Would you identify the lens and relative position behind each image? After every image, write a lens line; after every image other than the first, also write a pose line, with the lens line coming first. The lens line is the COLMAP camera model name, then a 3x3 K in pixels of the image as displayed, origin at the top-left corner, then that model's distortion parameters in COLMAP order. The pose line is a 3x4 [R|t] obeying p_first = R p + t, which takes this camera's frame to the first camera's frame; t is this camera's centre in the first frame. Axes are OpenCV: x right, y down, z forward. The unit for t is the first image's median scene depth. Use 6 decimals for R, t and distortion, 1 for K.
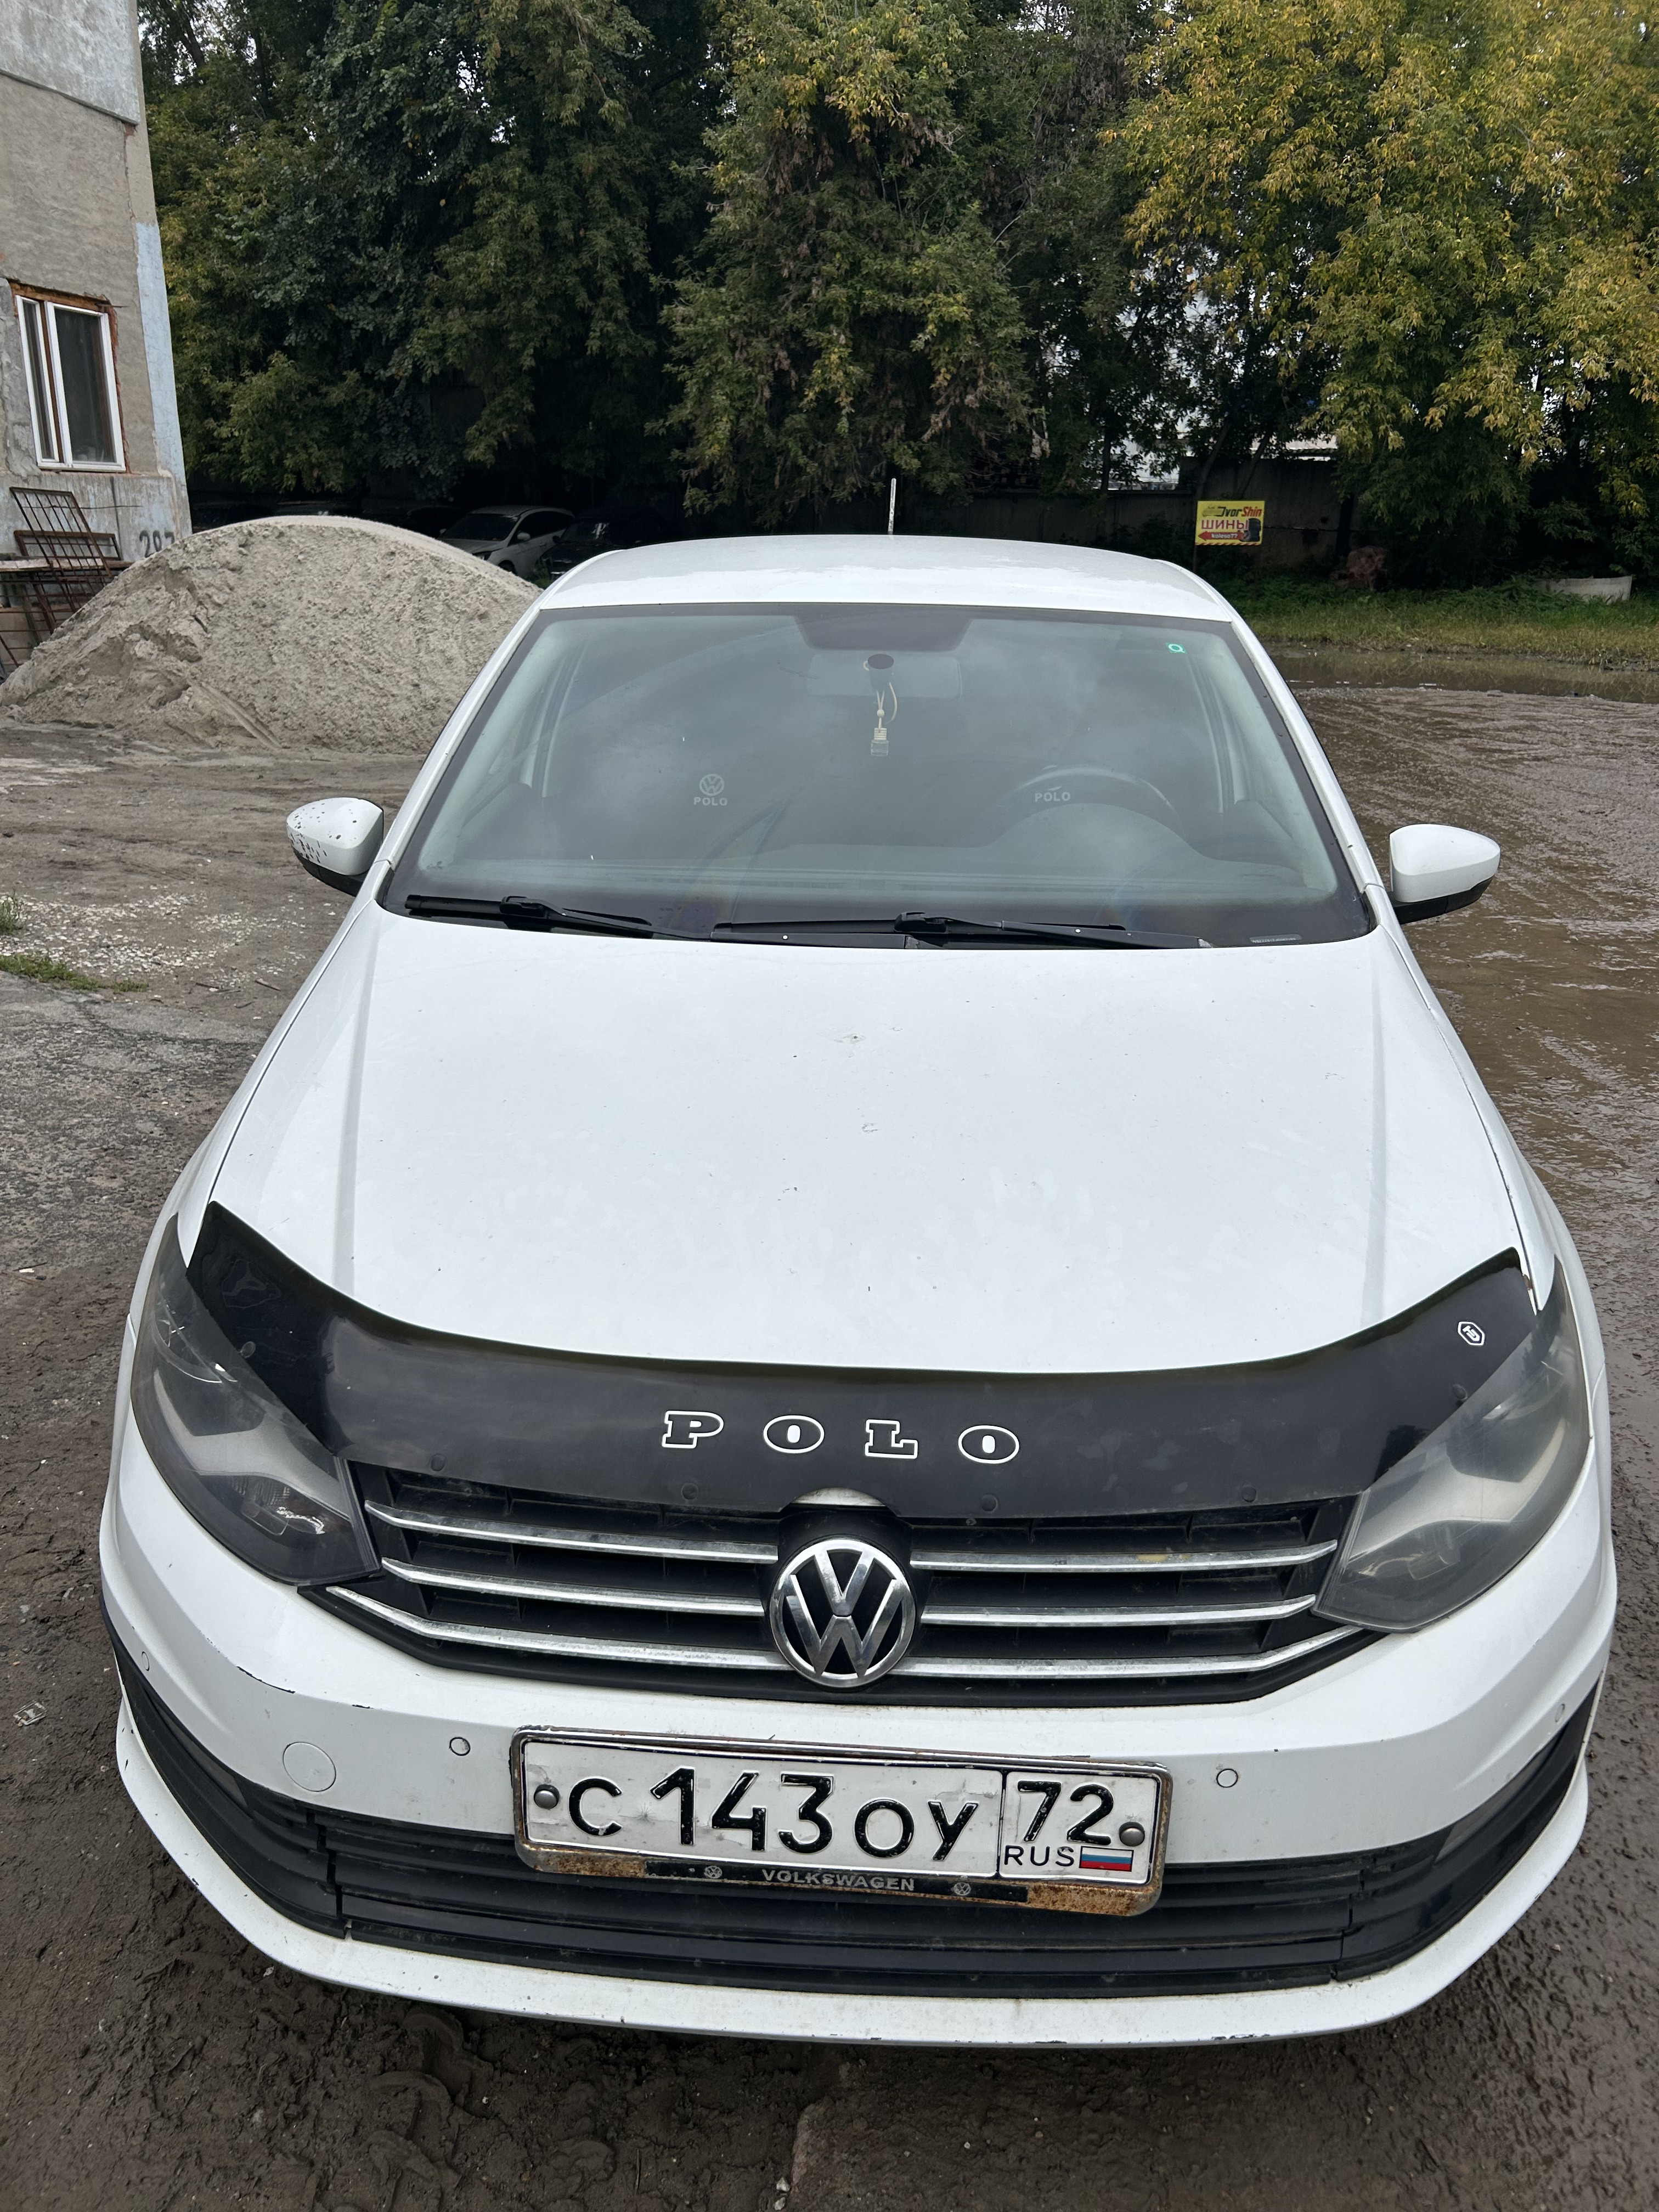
lens RADIAL K [[1646.9, 0, 829.5], [0, 1646.9, 1106.0], [0, 0, 1]] dist [0.032330, -0.028843]
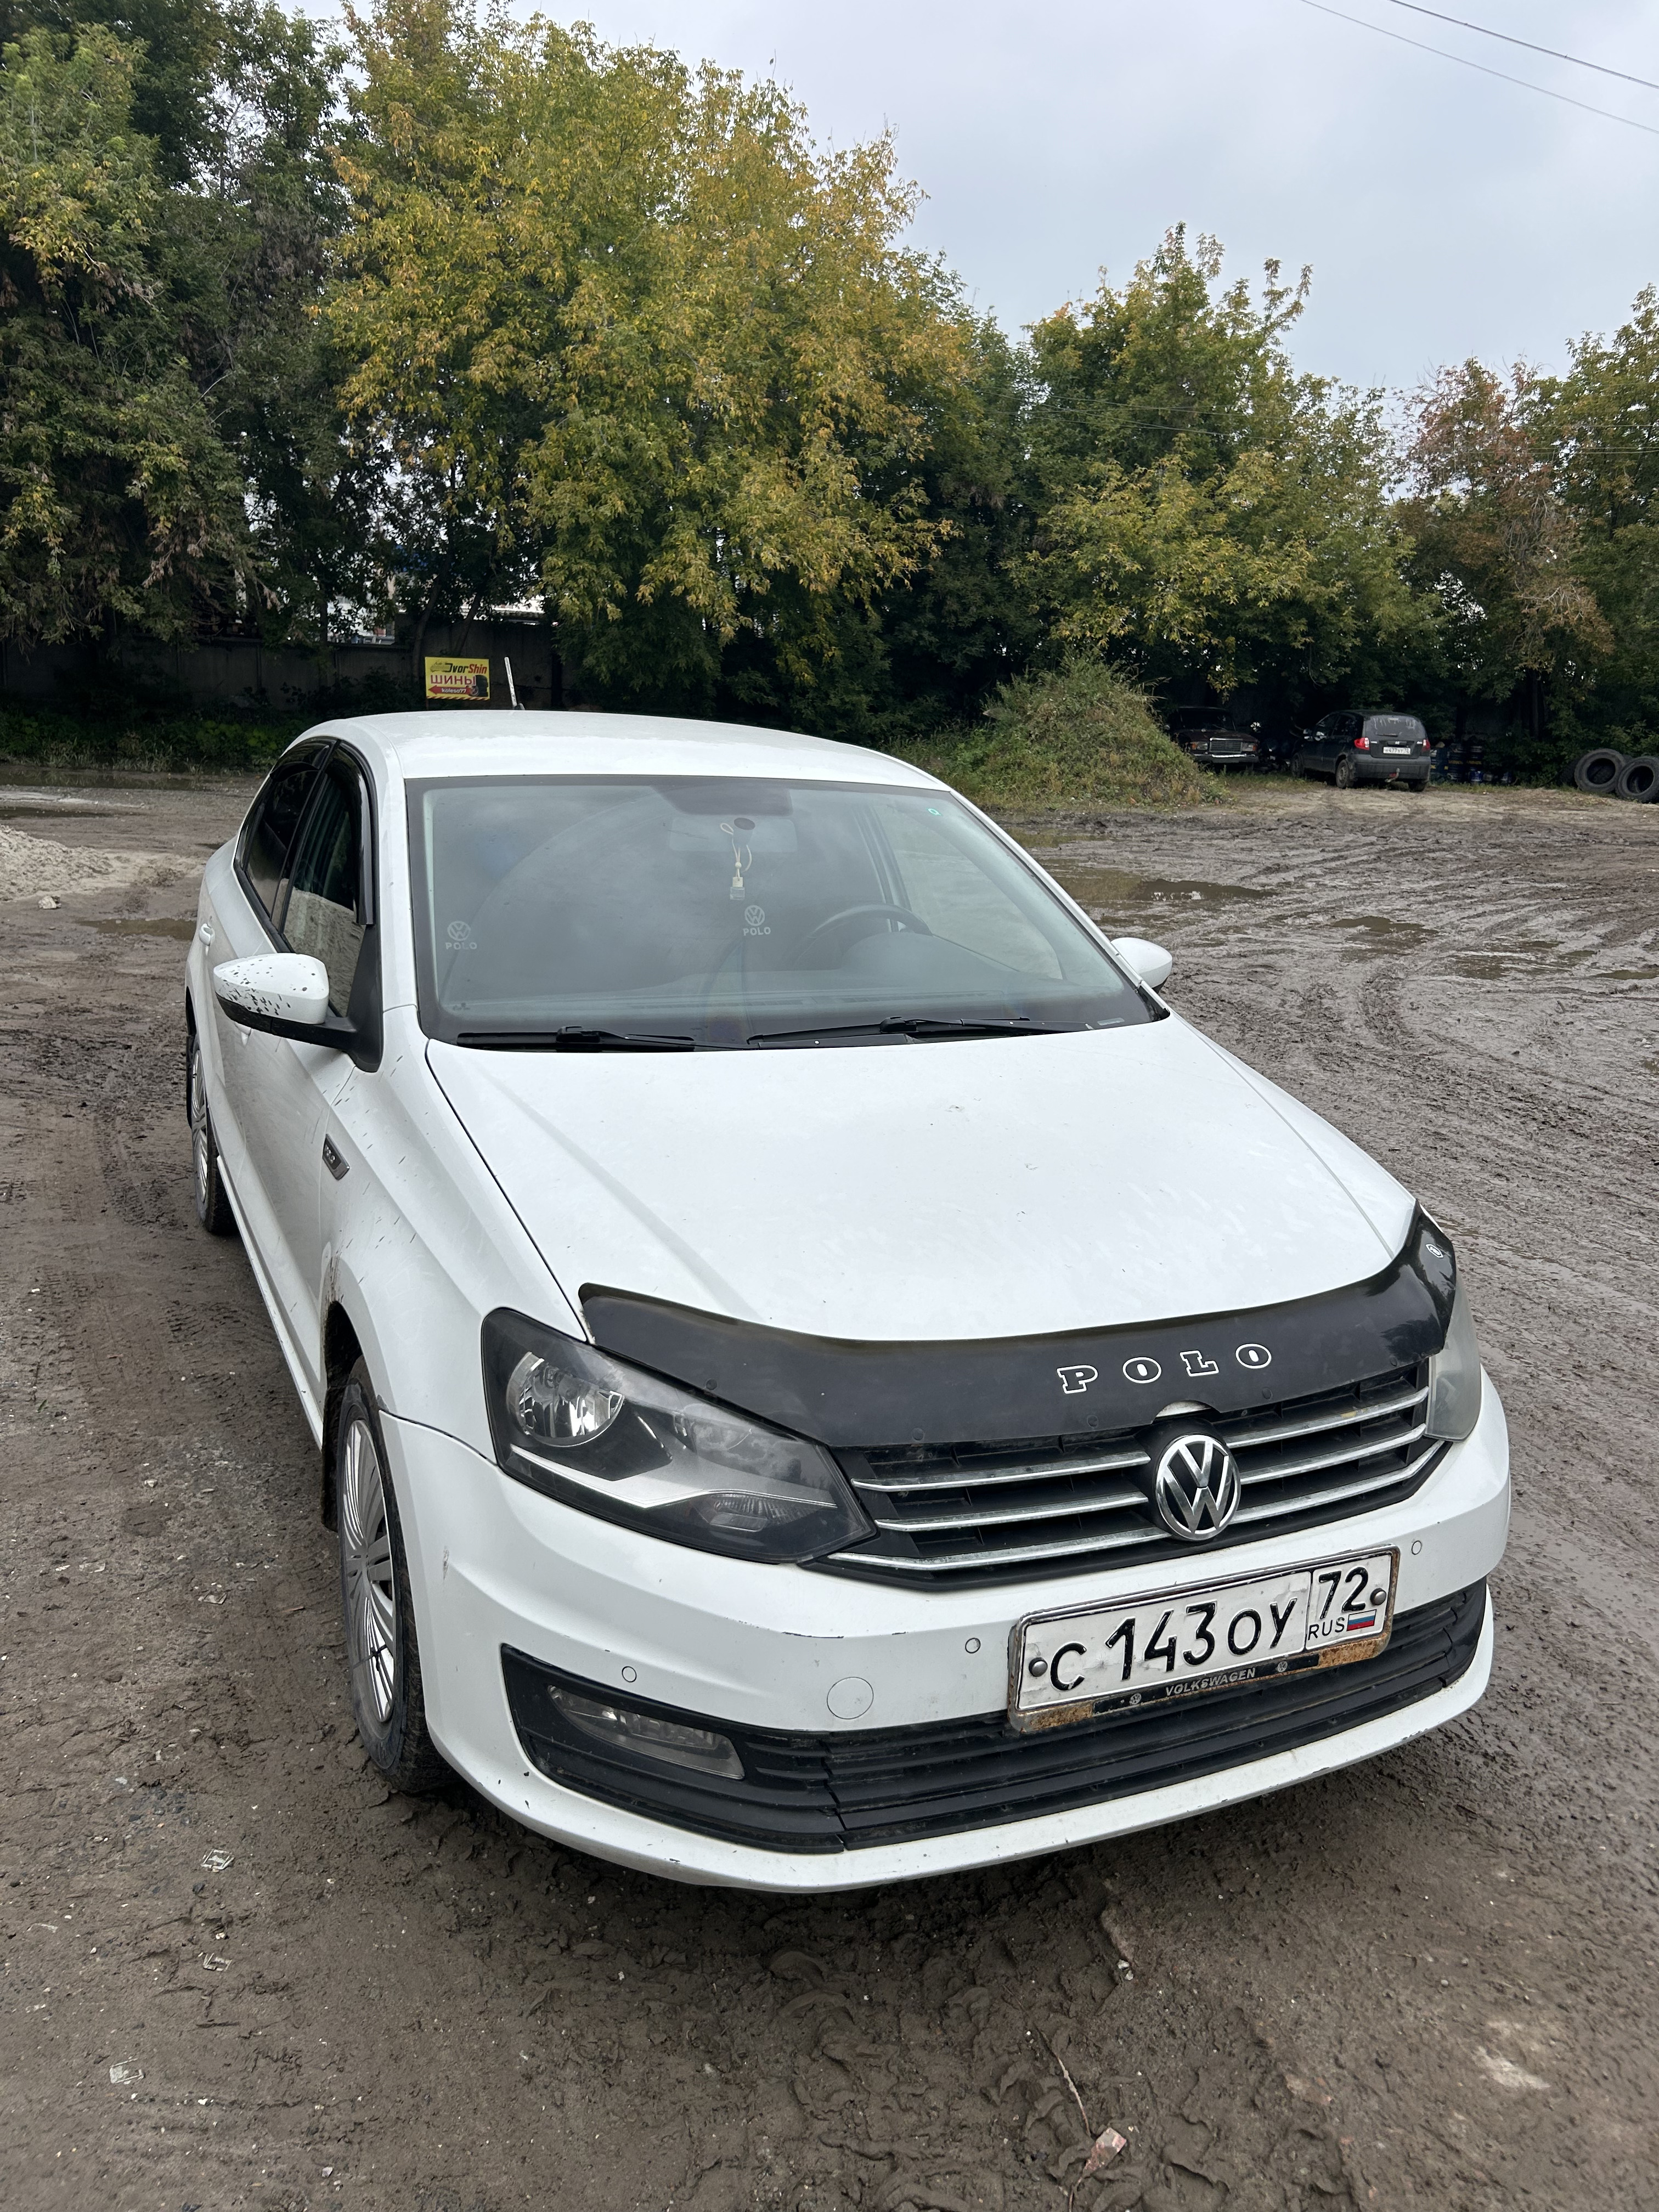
lens RADIAL K [[1678.9, 0, 820.9], [0, 1678.9, 1091.1], [0, 0, 1]] dist [0.000373, 0.008187]
pose [[0.890938, -0.079577, 0.447099, -0.056542], [0.121776, 0.990334, -0.066401, 0.001676], [-0.437493, 0.113605, 0.892017, -0.011514]]
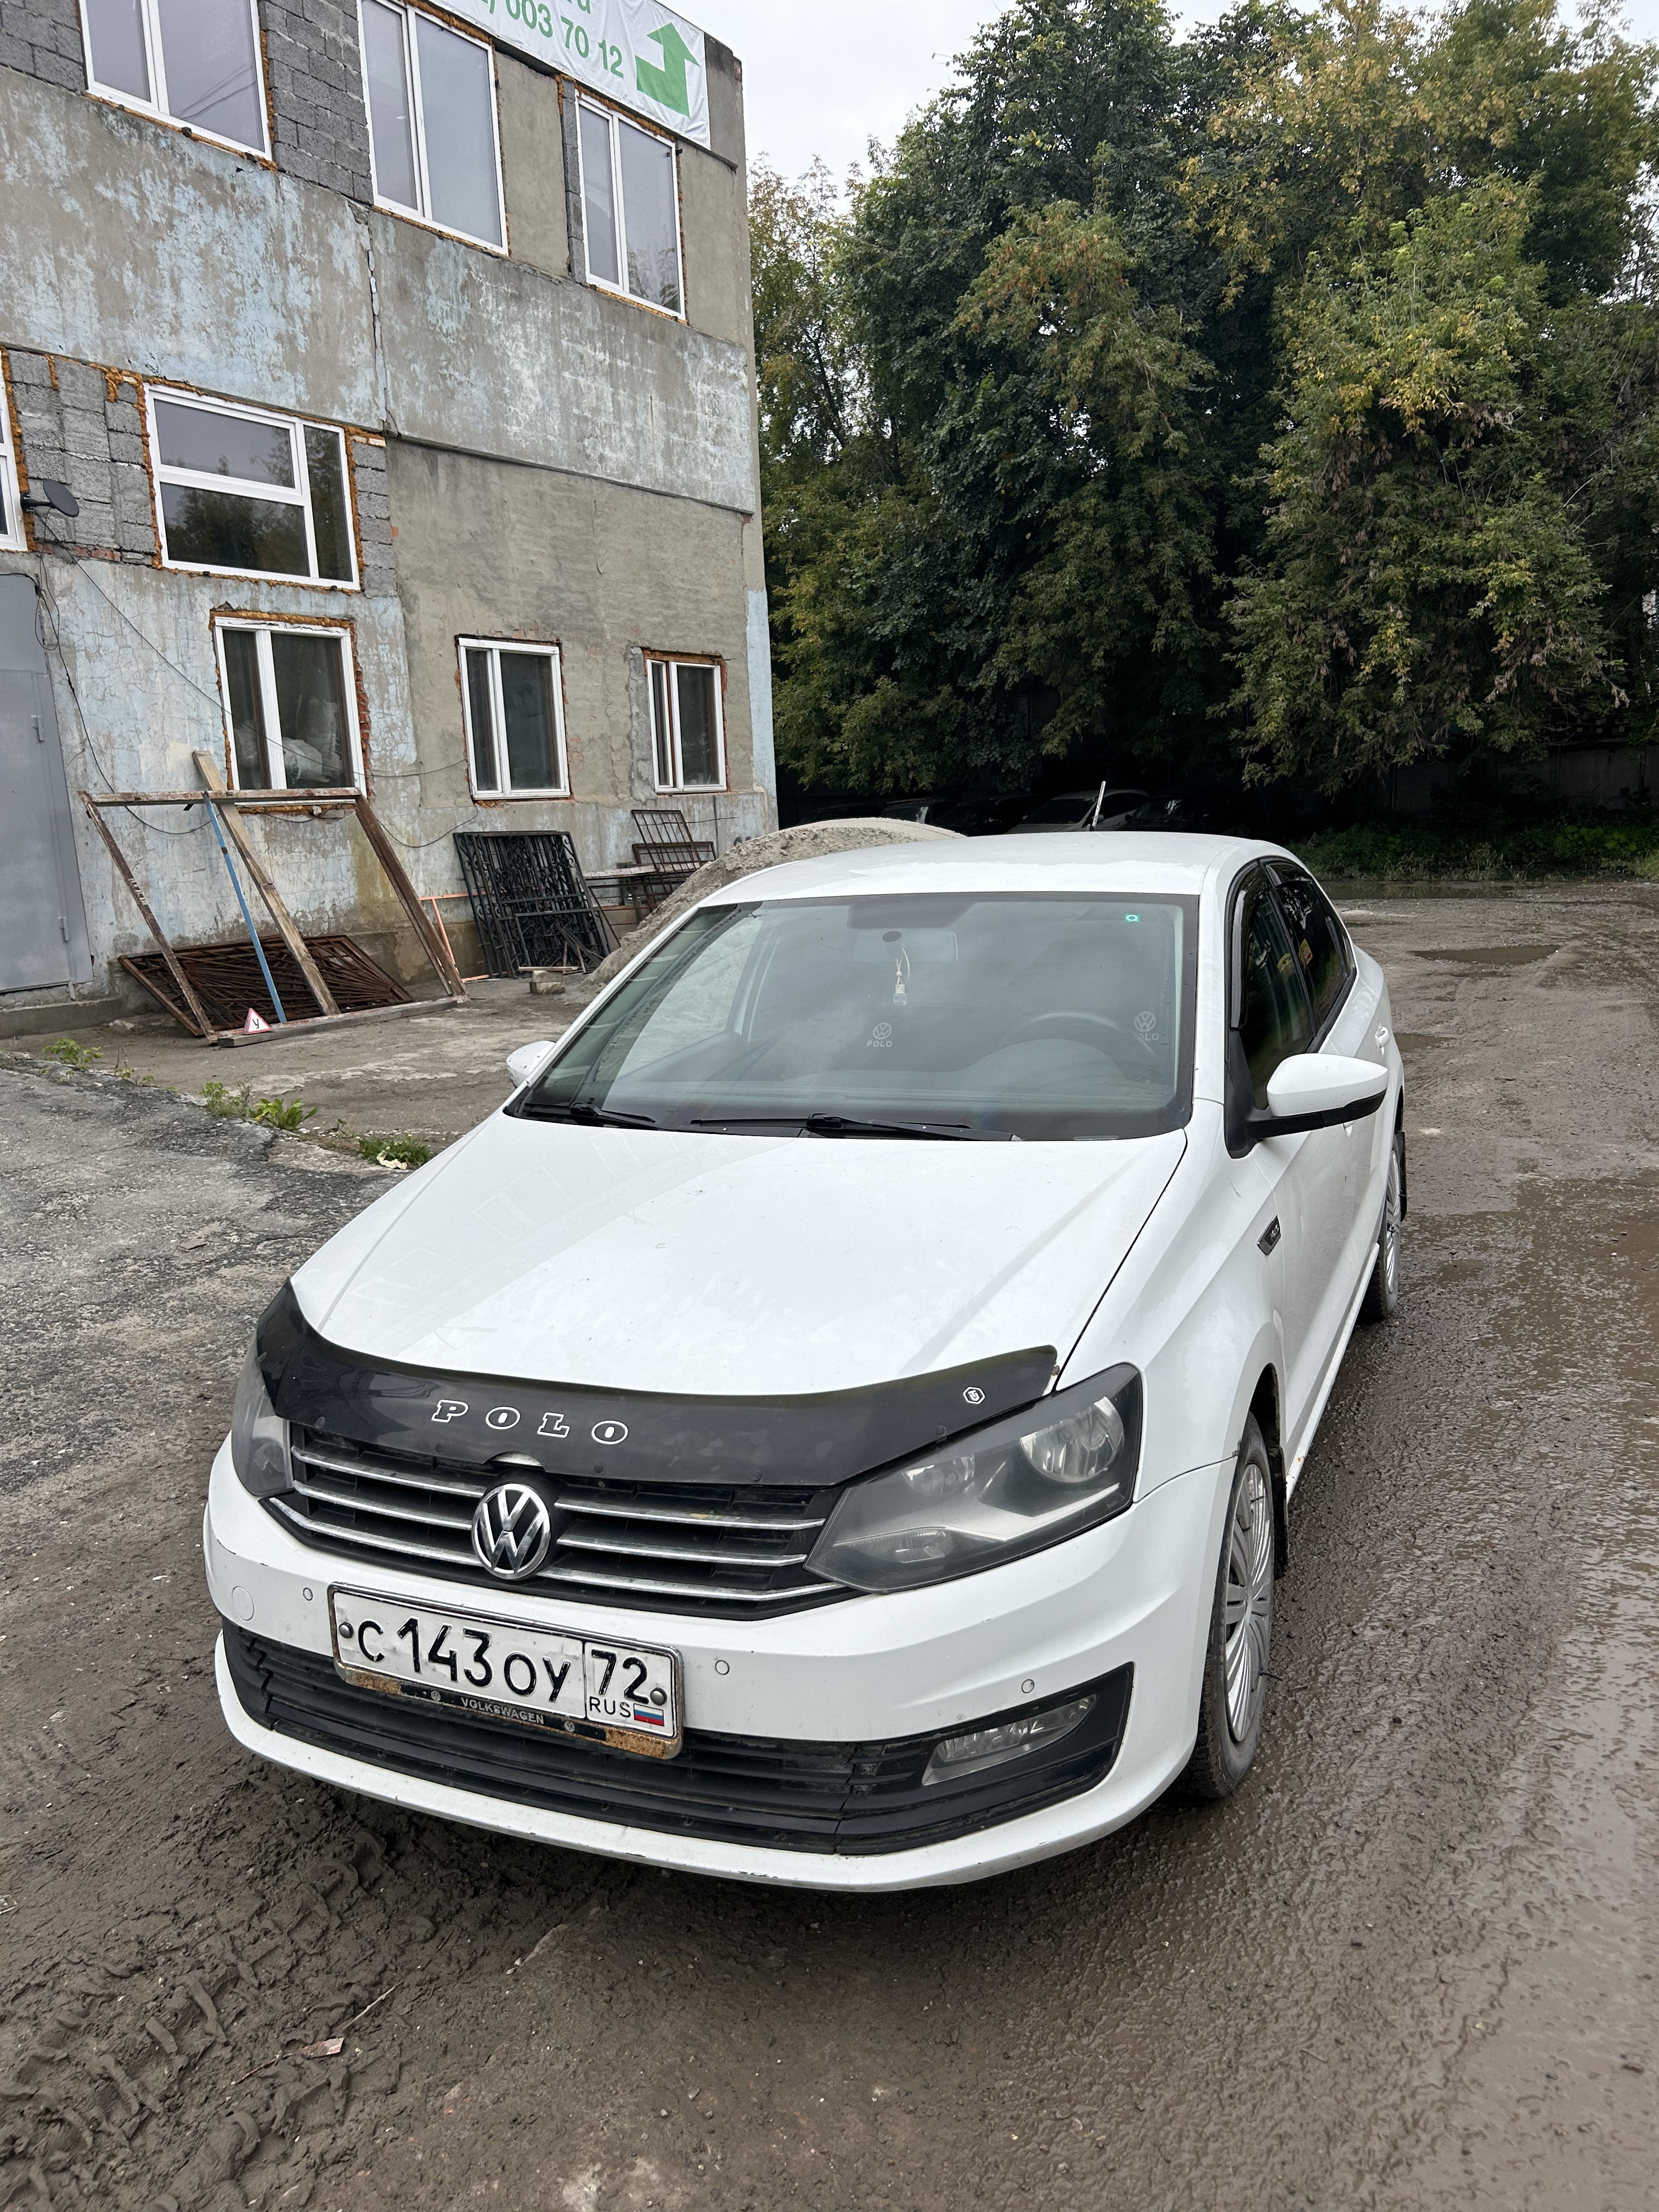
lens RADIAL K [[1671.0, 0, 824.4], [0, 1671.0, 1117.0], [0, 0, 1]] dist [0.001796, -0.003586]
pose [[0.932061, 0.005199, -0.362264, 0.054173], [-0.060010, 0.988301, -0.140215, 0.007708], [0.357297, 0.152428, 0.921469, -0.026439]]
